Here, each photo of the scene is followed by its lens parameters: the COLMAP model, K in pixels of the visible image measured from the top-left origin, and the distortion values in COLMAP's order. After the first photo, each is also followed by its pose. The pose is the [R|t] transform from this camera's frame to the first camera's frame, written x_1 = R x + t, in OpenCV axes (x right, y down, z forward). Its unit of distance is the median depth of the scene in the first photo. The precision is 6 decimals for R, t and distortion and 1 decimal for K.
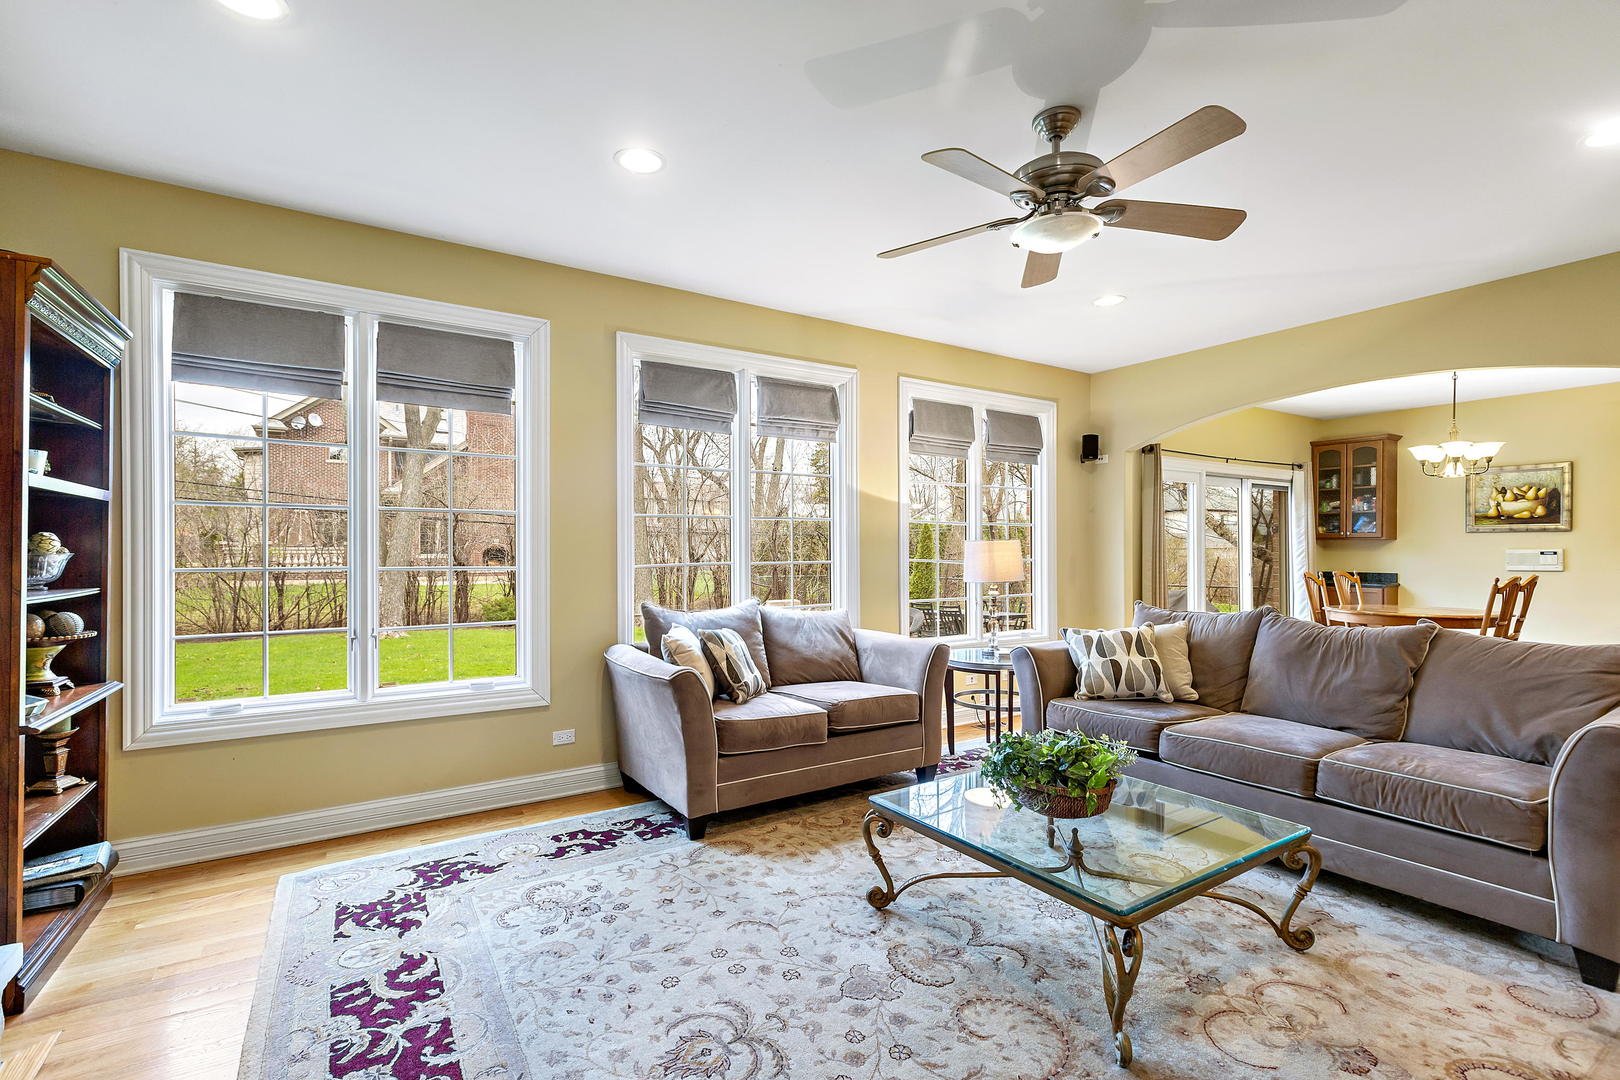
lens RADIAL K [[722.6, 0, 810.0], [0, 722.6, 540.0], [0, 0, 1]] dist [-0.000990, 0.000024]
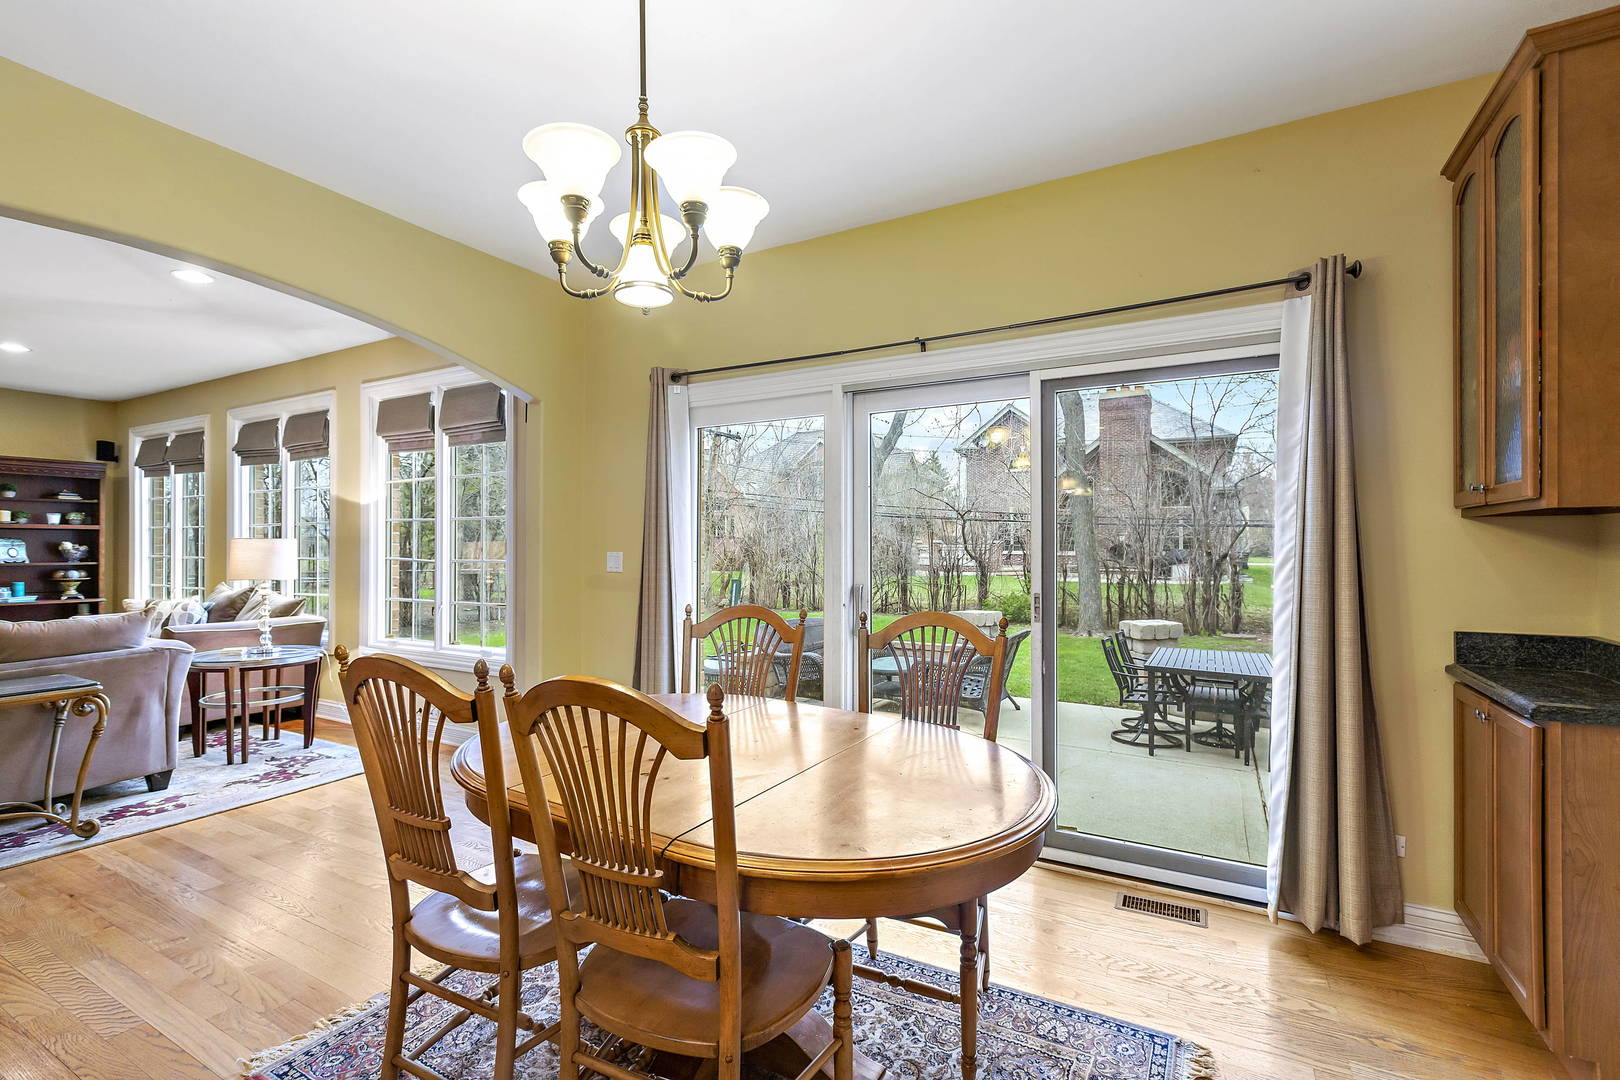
lens RADIAL K [[722.6, 0, 810.0], [0, 722.6, 540.0], [0, 0, 1]] dist [-0.000990, 0.000024]
pose [[-0.883511, 0.000903, -0.468409, -0.703747], [0.005563, 0.999948, -0.008565, 0.026128], [0.468376, -0.010173, -0.883470, 2.493040]]
